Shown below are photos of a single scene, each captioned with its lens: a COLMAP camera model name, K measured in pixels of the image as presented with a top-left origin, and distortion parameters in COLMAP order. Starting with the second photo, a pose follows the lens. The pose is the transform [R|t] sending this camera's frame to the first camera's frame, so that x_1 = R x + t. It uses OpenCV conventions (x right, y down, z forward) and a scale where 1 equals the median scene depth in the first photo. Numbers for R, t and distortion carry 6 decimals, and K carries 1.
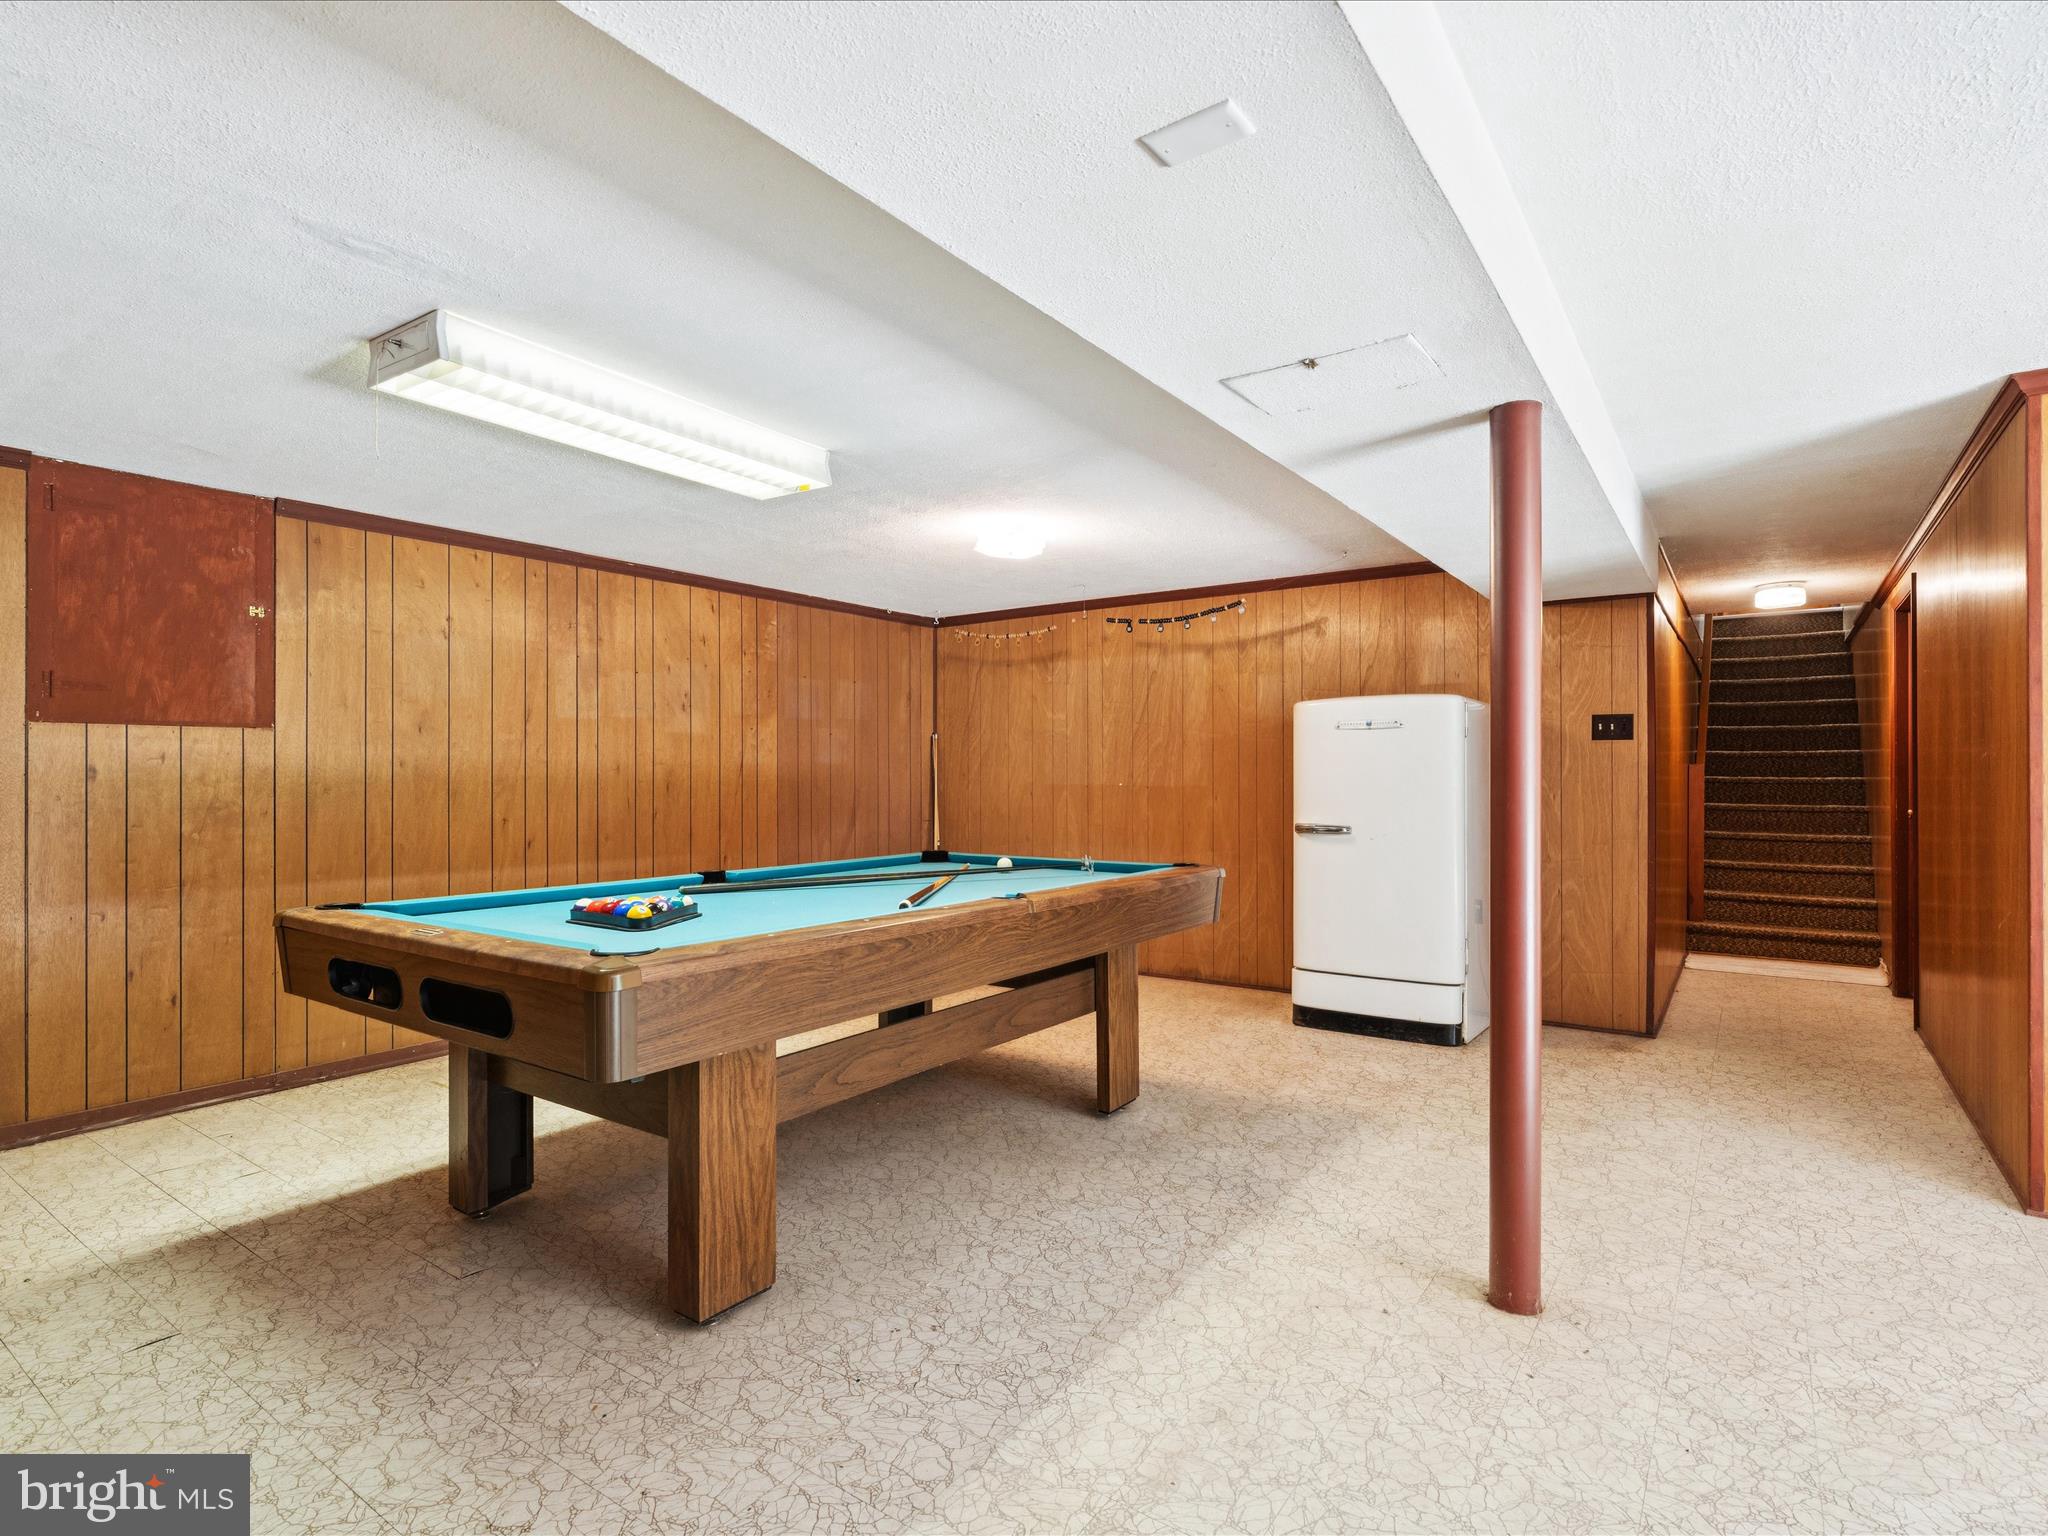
lens RADIAL K [[1042.4, 0, 995.4], [0, 1042.4, 760.4], [0, 0, 1]] dist [-0.001550, 0.000652]
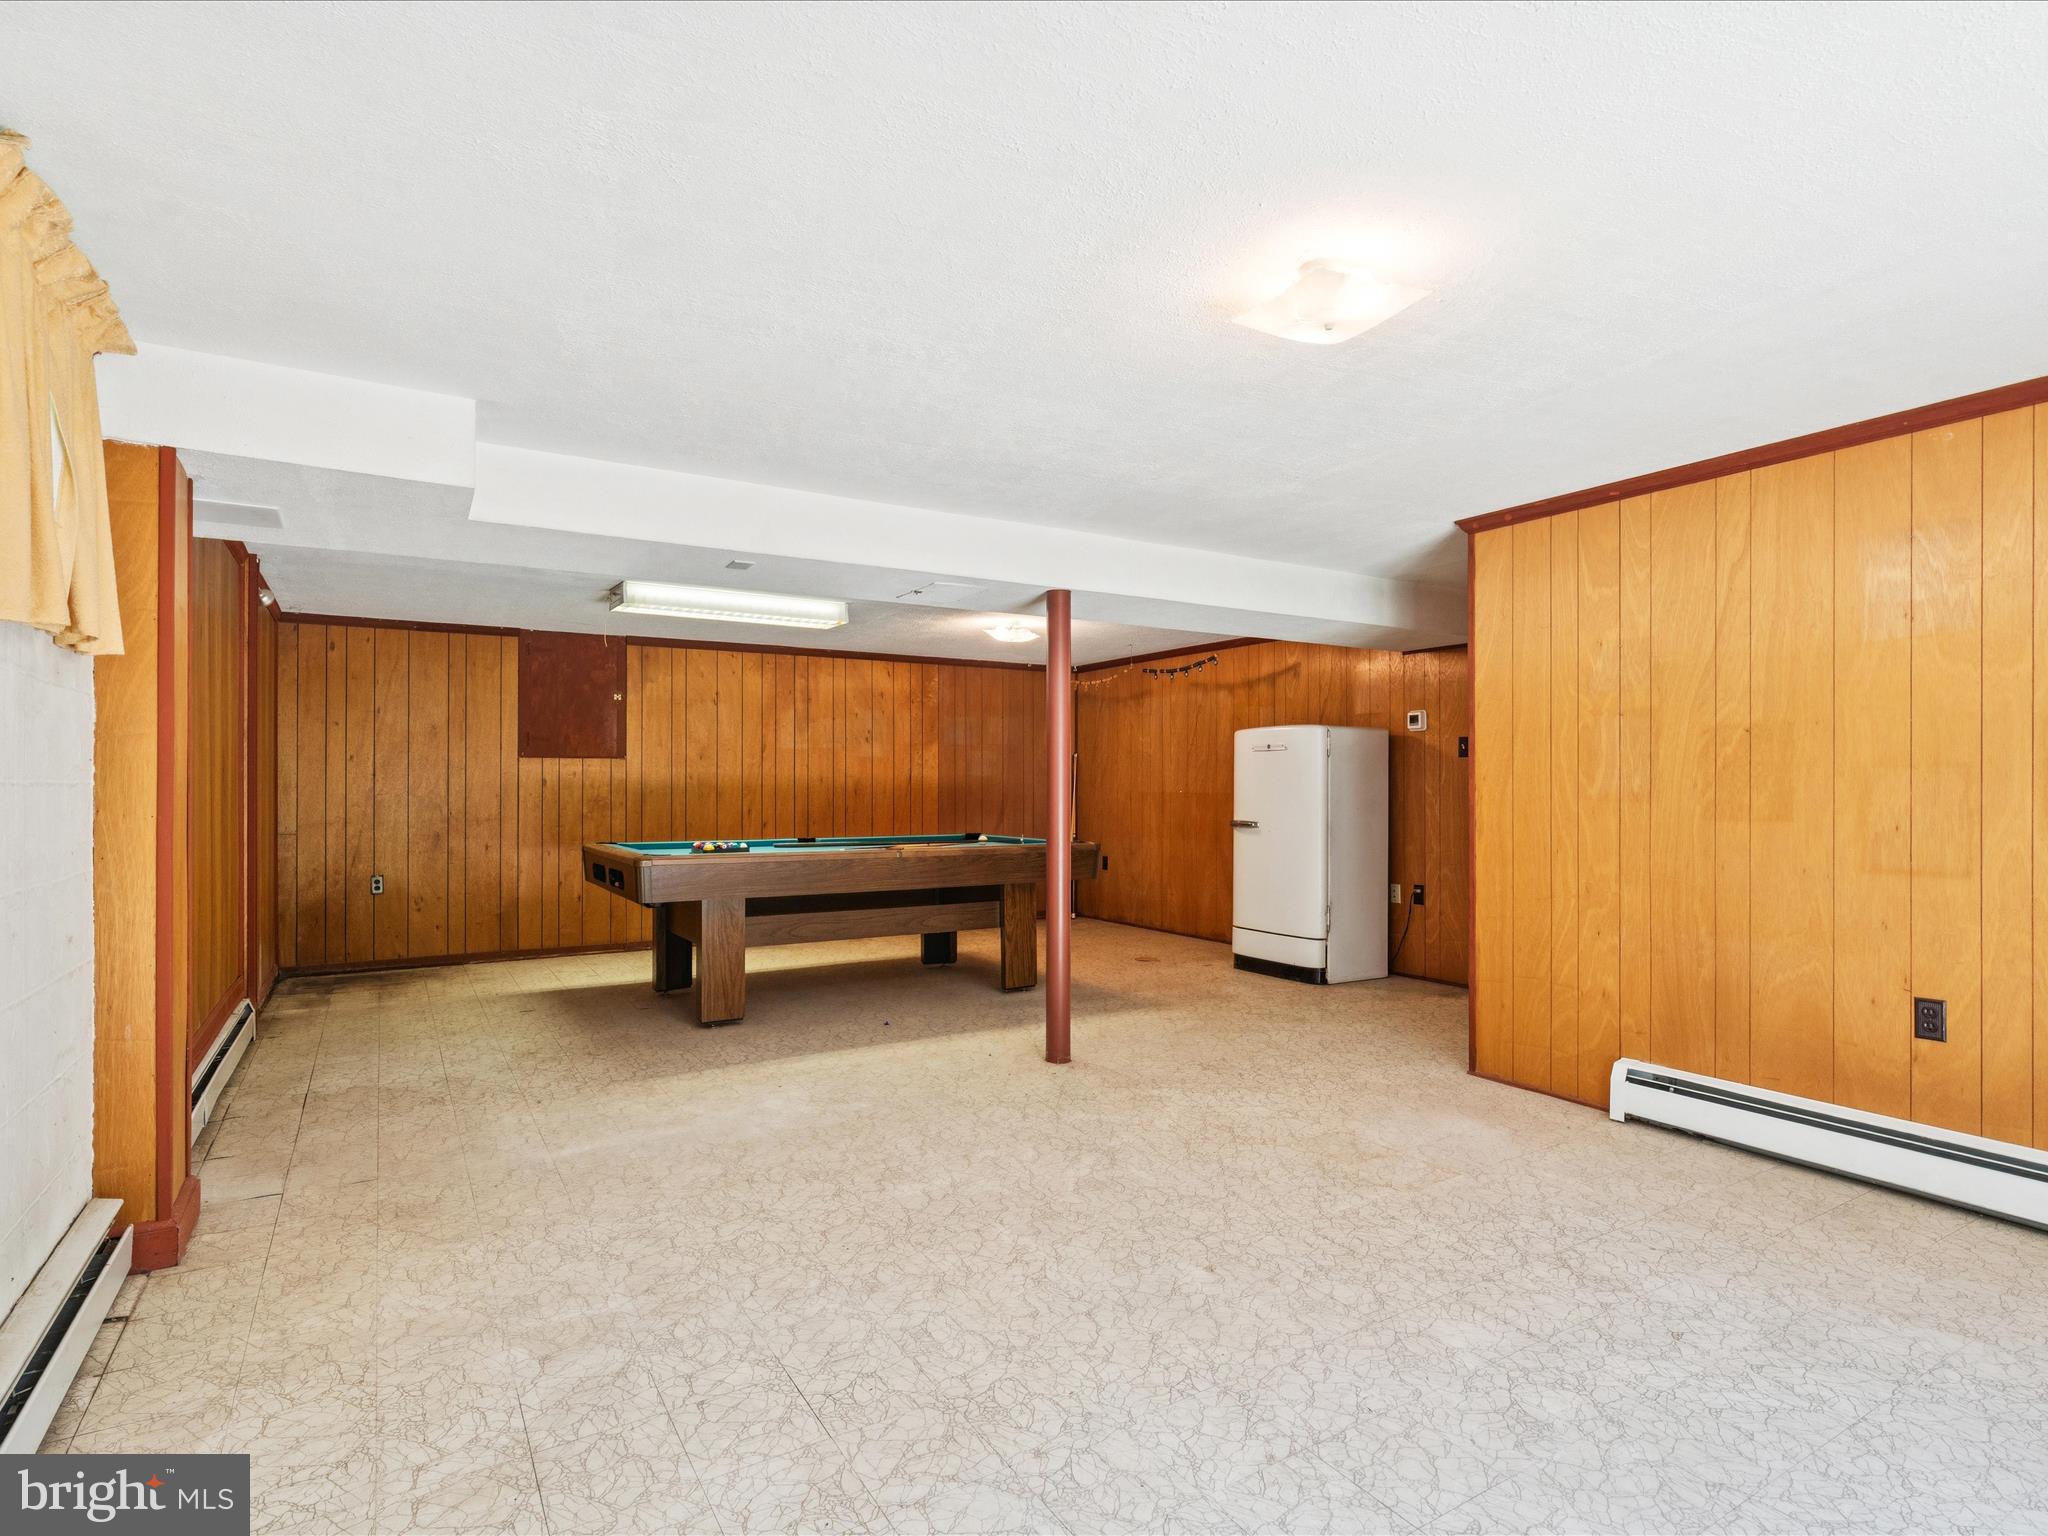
lens RADIAL K [[1042.4, 0, 995.4], [0, 1042.4, 760.4], [0, 0, 1]] dist [-0.001550, 0.000652]
pose [[0.919896, -0.007073, -0.392098, 0.538372], [0.003563, 0.999947, -0.009679, -0.005817], [0.392146, 0.007507, 0.919872, -0.381535]]
